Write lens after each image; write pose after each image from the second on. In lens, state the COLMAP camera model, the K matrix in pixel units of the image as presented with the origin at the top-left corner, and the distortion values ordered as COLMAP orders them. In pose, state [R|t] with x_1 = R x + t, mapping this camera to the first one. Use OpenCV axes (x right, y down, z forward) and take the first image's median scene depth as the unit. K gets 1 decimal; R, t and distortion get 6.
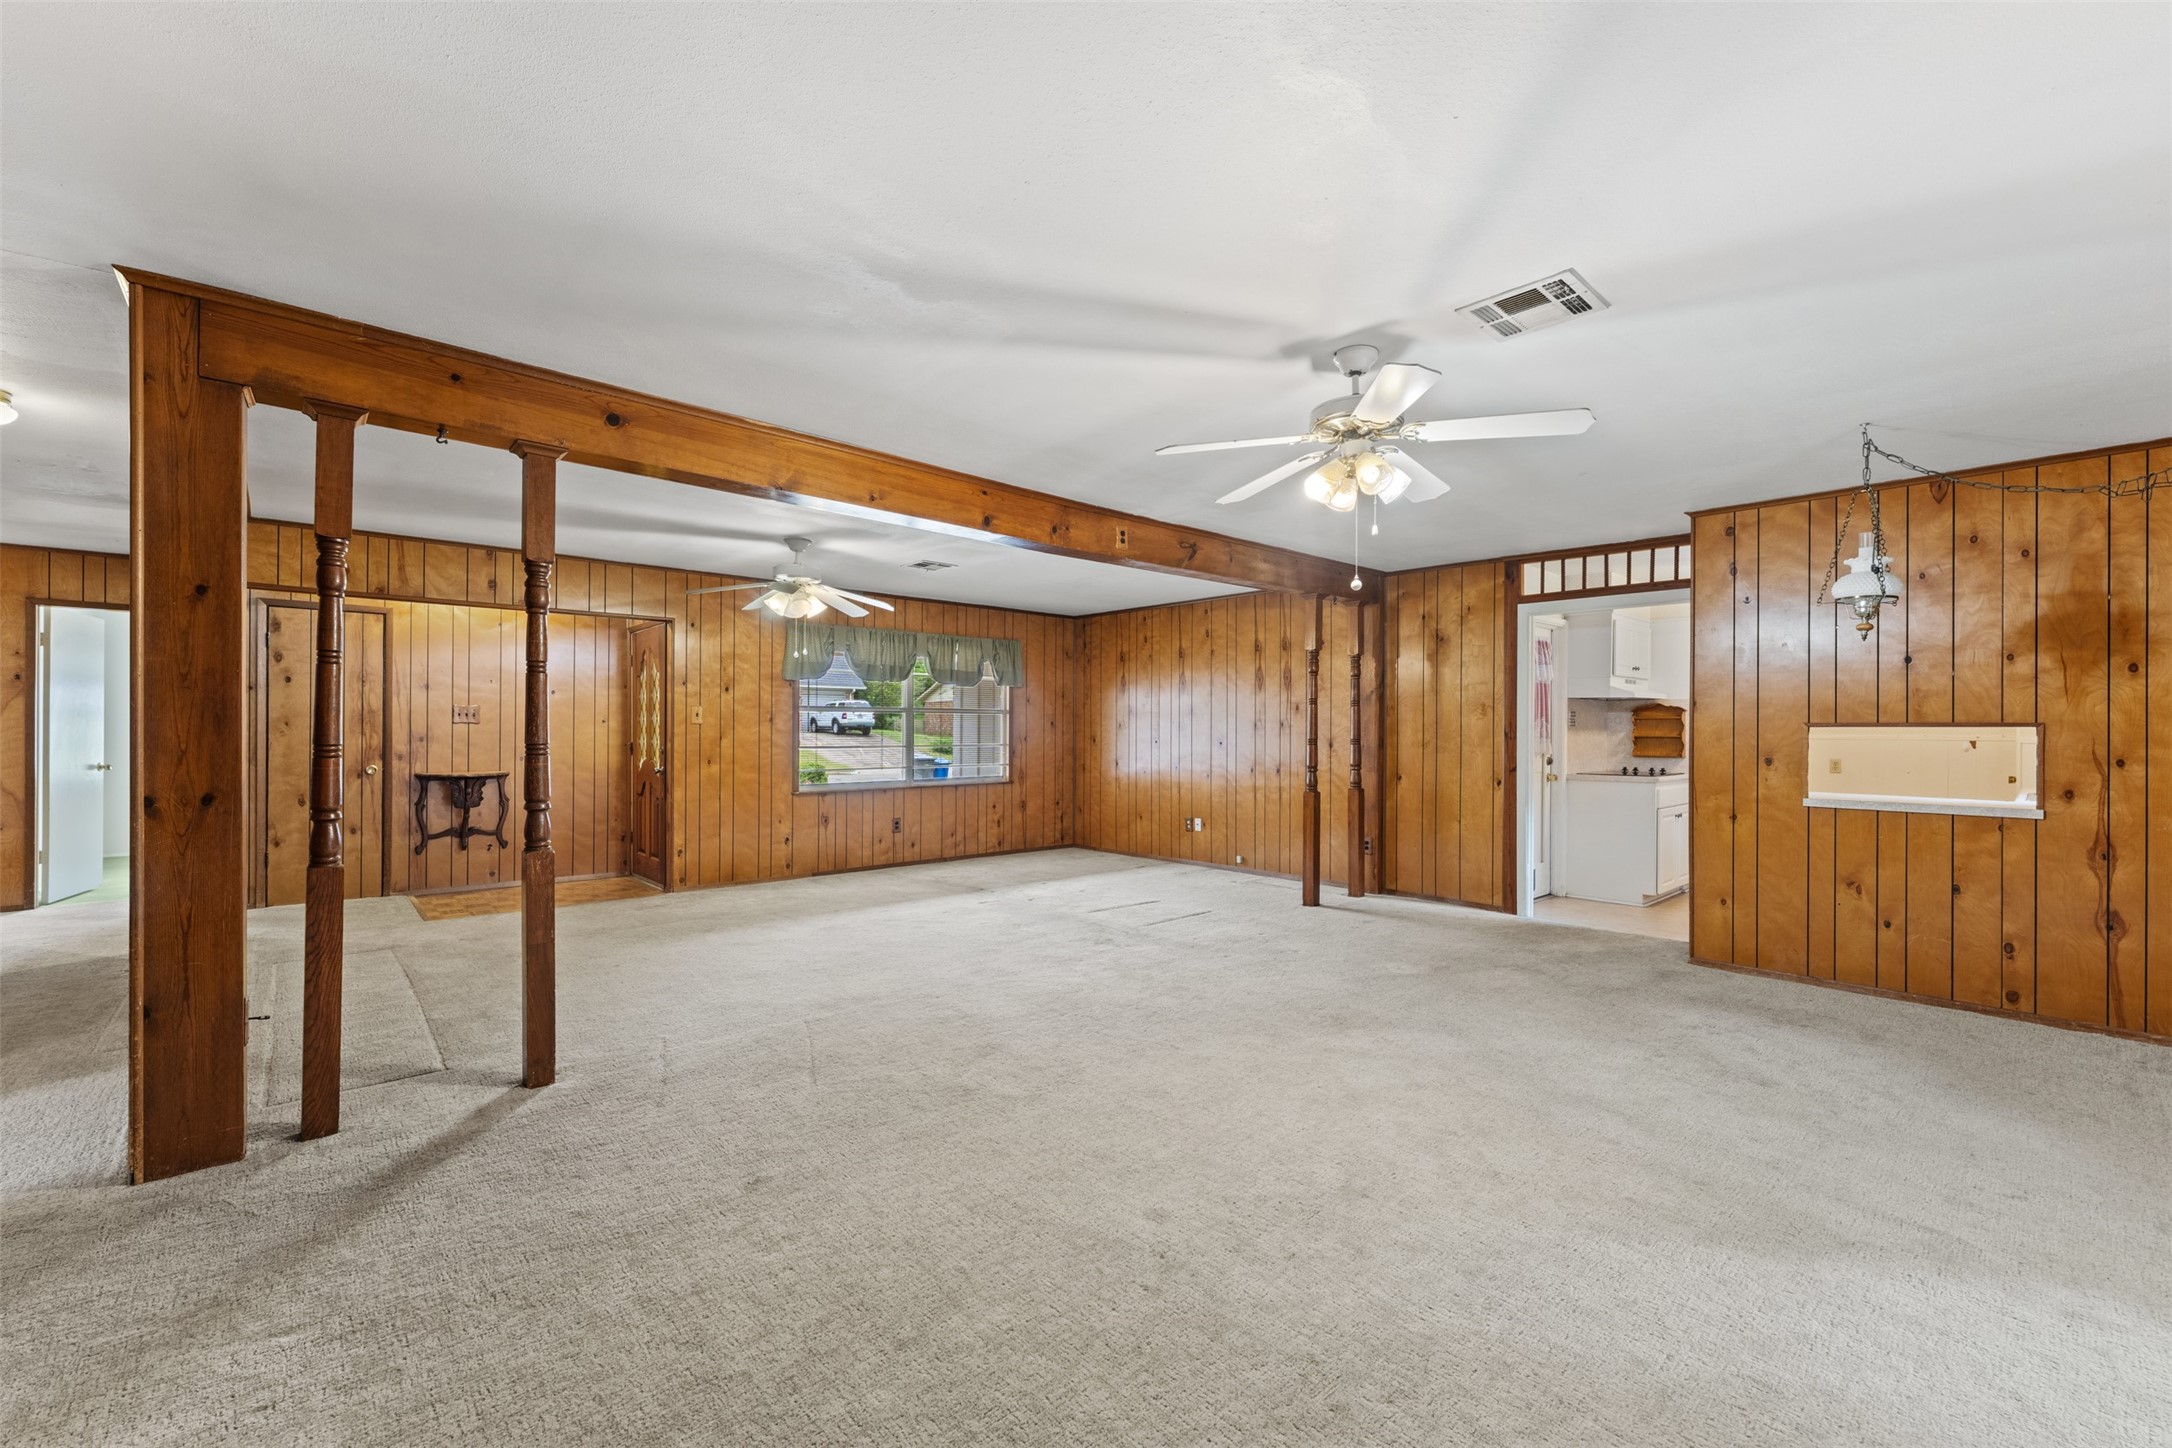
lens RADIAL K [[886.1, 0, 1086.0], [0, 886.1, 724.0], [0, 0, 1]] dist [-0.000588, -0.000179]
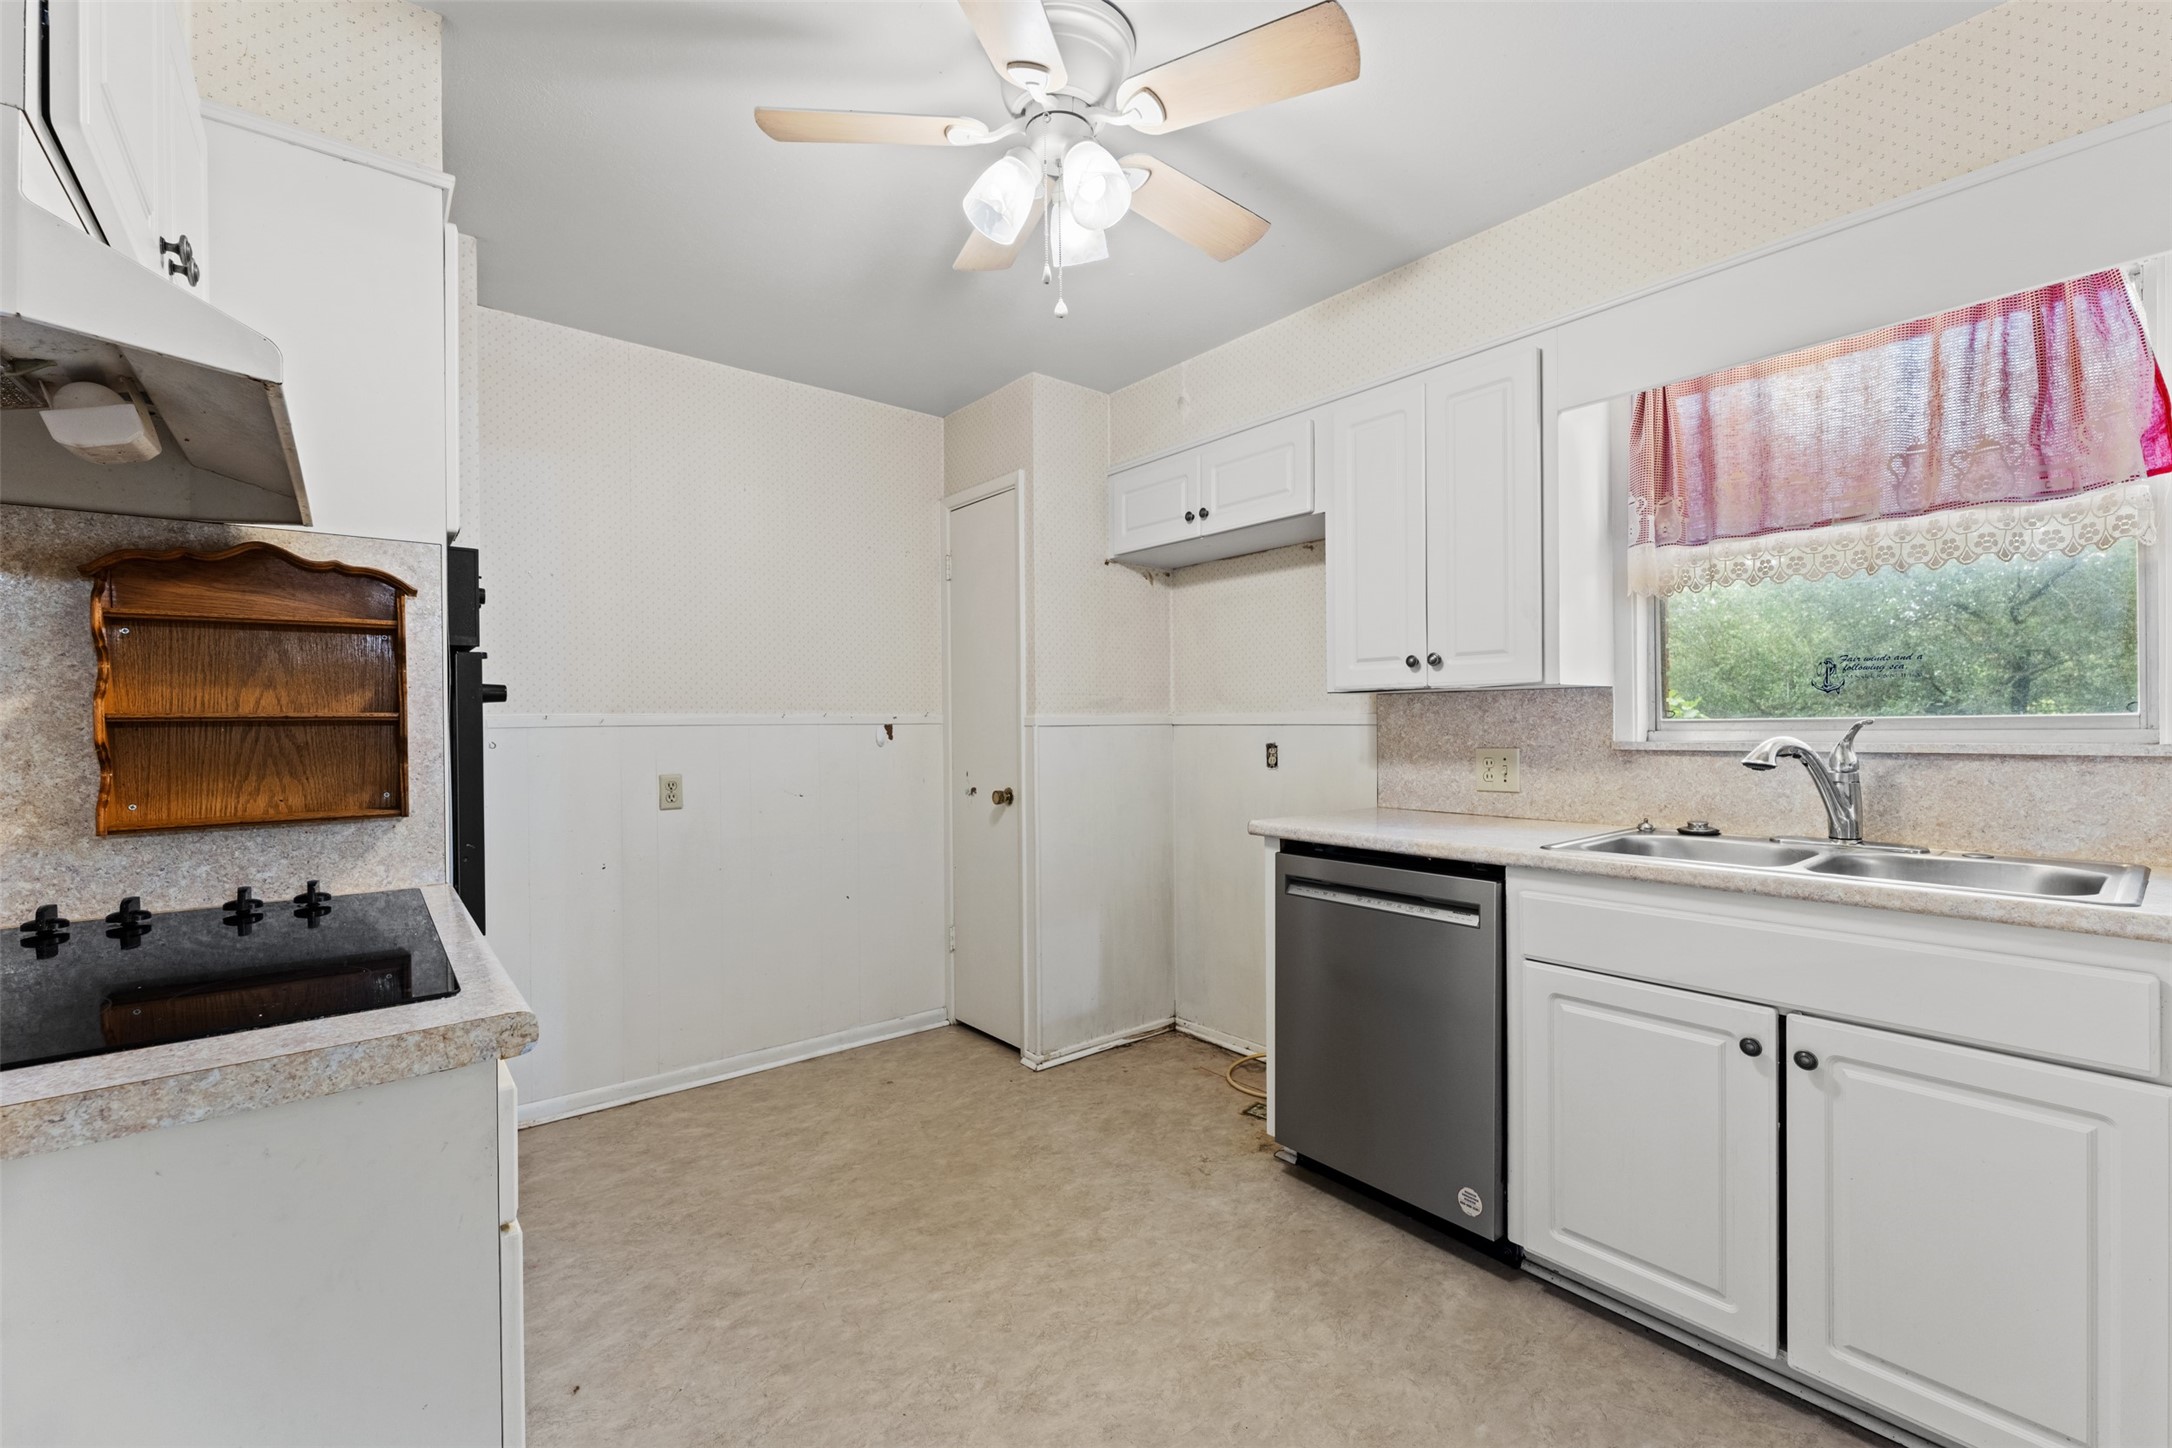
lens RADIAL K [[906.0, 0, 1086.0], [0, 906.0, 724.0], [0, 0, 1]] dist [-0.002996, -0.000016]
pose [[0.053848, -0.005339, 0.998535, 0.525469], [0.001455, 0.999985, 0.005269, 0.016900], [-0.998548, 0.001169, 0.053855, 0.925787]]
